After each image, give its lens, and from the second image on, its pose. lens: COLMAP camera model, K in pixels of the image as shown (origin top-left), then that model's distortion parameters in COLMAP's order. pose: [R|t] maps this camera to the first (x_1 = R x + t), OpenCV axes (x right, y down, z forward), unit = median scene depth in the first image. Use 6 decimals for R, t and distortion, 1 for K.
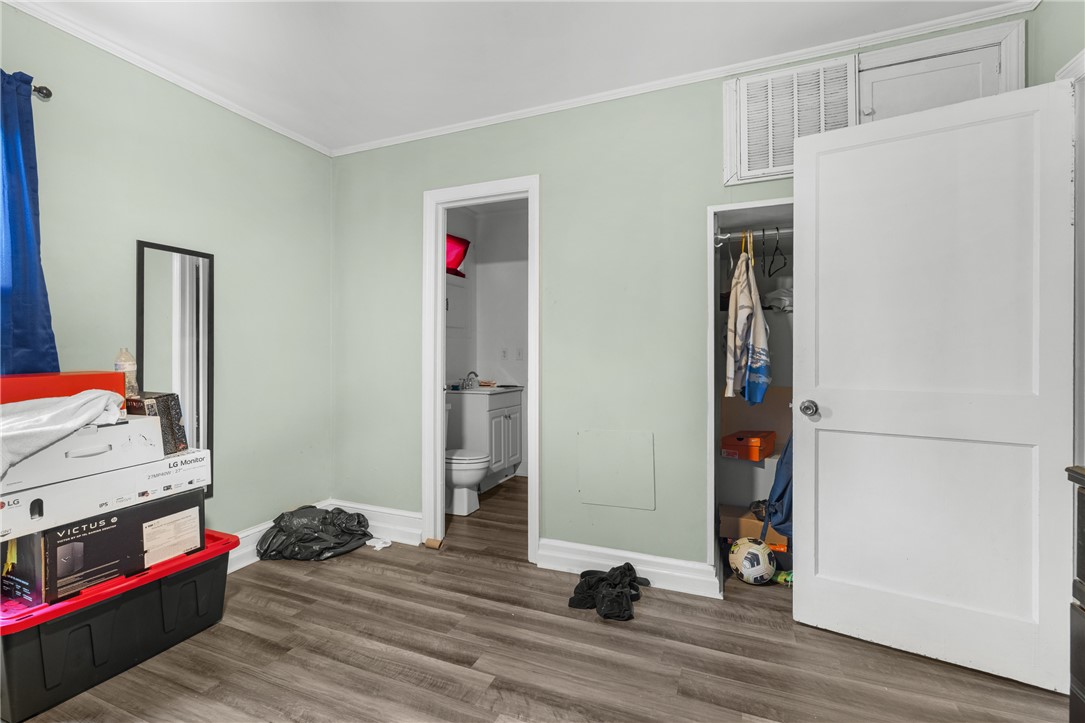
lens RADIAL K [[476.6, 0, 542.0], [0, 476.6, 351.0], [0, 0, 1]] dist [-0.000291, 0.000008]
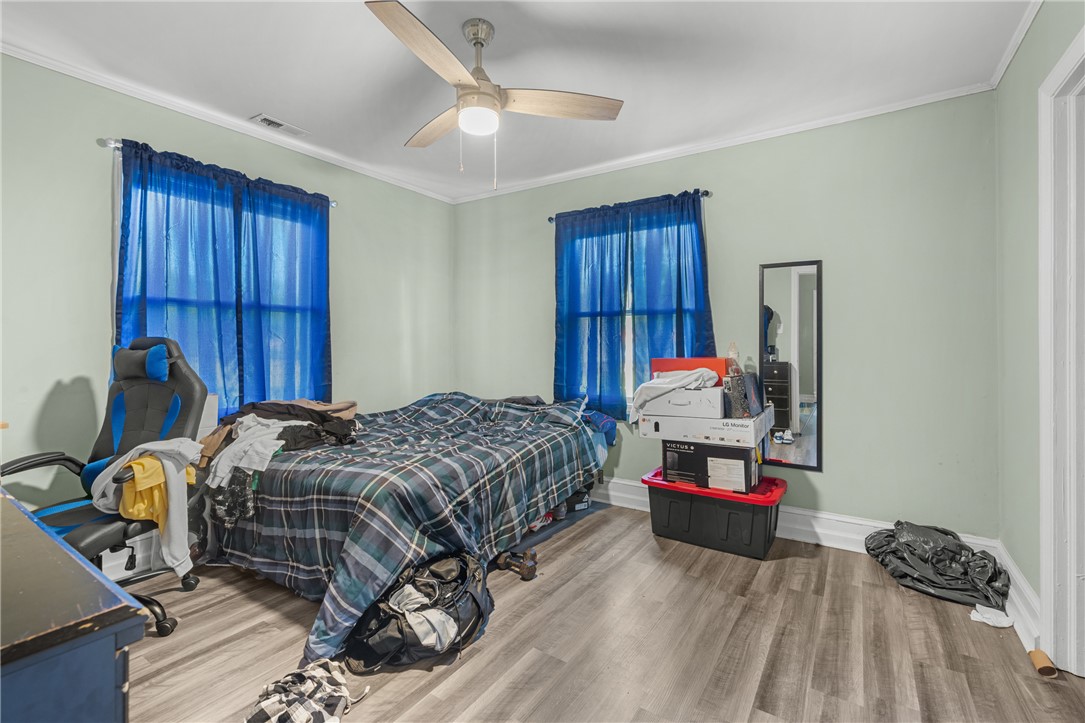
lens RADIAL K [[478.8, 0, 539.3], [0, 478.8, 337.3], [0, 0, 1]] dist [-0.000241, -0.000044]
pose [[-0.192119, -0.007796, -0.981341, 0.719445], [0.001245, 0.999966, -0.008188, -0.010935], [0.981371, -0.002795, -0.192103, 0.704583]]
